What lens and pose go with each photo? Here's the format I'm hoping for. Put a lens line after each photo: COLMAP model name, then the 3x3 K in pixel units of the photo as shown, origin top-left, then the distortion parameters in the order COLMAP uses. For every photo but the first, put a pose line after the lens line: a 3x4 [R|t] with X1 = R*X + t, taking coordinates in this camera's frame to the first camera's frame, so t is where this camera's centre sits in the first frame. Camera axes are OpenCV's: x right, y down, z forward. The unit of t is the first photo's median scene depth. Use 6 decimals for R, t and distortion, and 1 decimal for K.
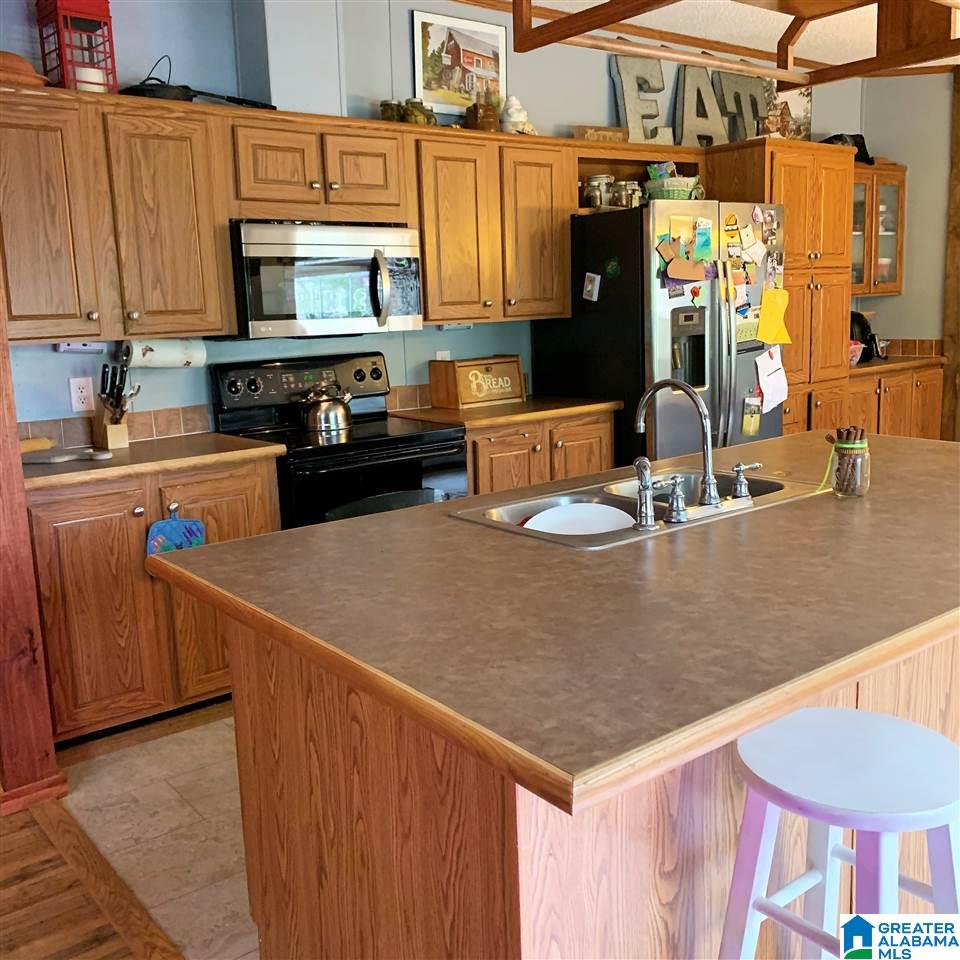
lens RADIAL K [[991.1, 0, 498.2], [0, 991.1, 479.6], [0, 0, 1]] dist [0.109971, -0.266483]
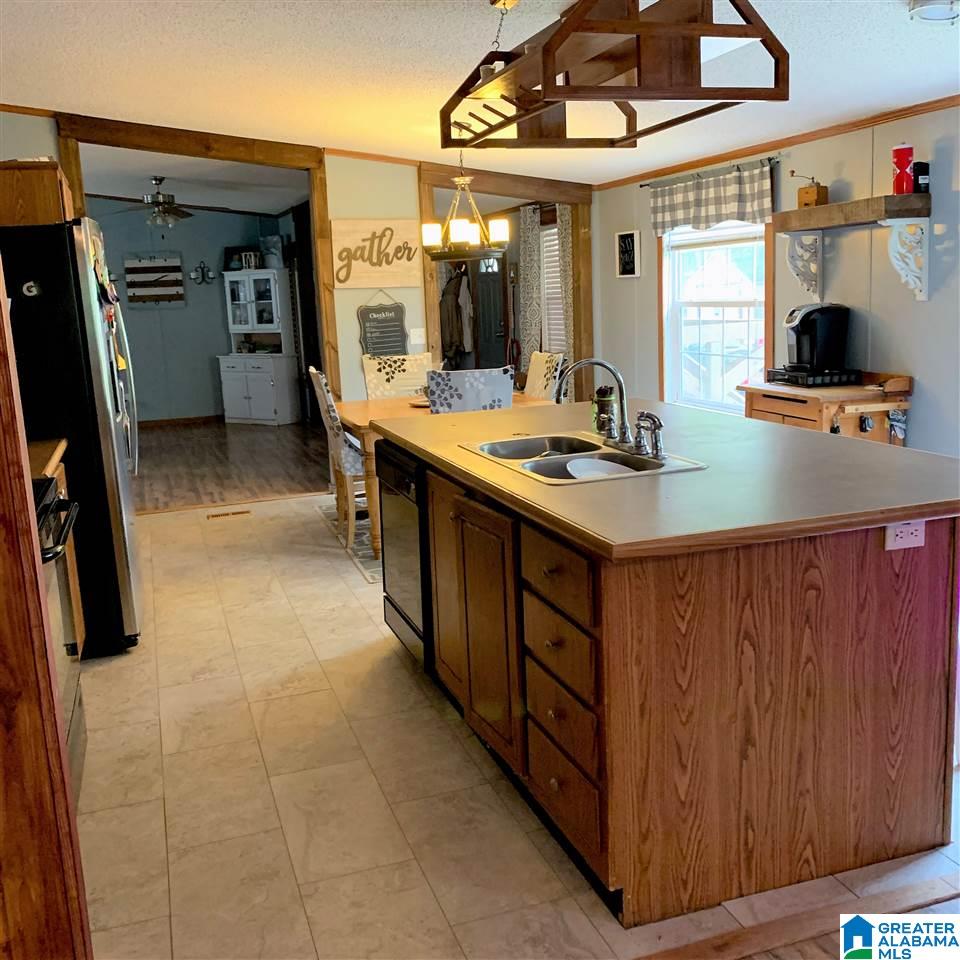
lens RADIAL K [[991.1, 0, 498.2], [0, 991.1, 479.6], [0, 0, 1]] dist [0.109971, -0.266483]
pose [[0.328498, -0.161781, 0.930546, -0.248491], [0.206204, 0.973739, 0.096497, -0.020466], [-0.921721, 0.160183, 0.353231, 0.142709]]
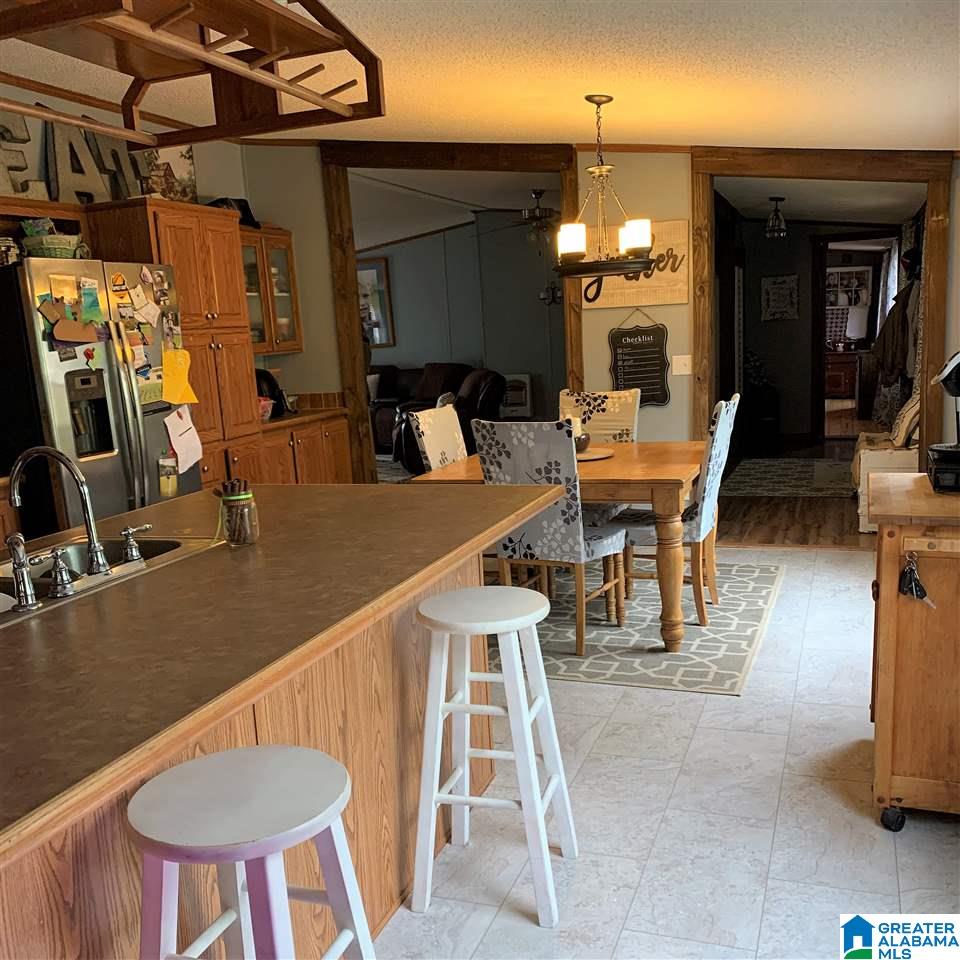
lens RADIAL K [[989.8, 0, 480.9], [0, 989.8, 529.3], [0, 0, 1]] dist [0.070027, -0.117782]
pose [[0.857432, -0.121277, 0.500102, 0.019122], [0.126119, 0.991718, 0.024262, 0.002369], [-0.498903, 0.042269, 0.865627, -0.008653]]
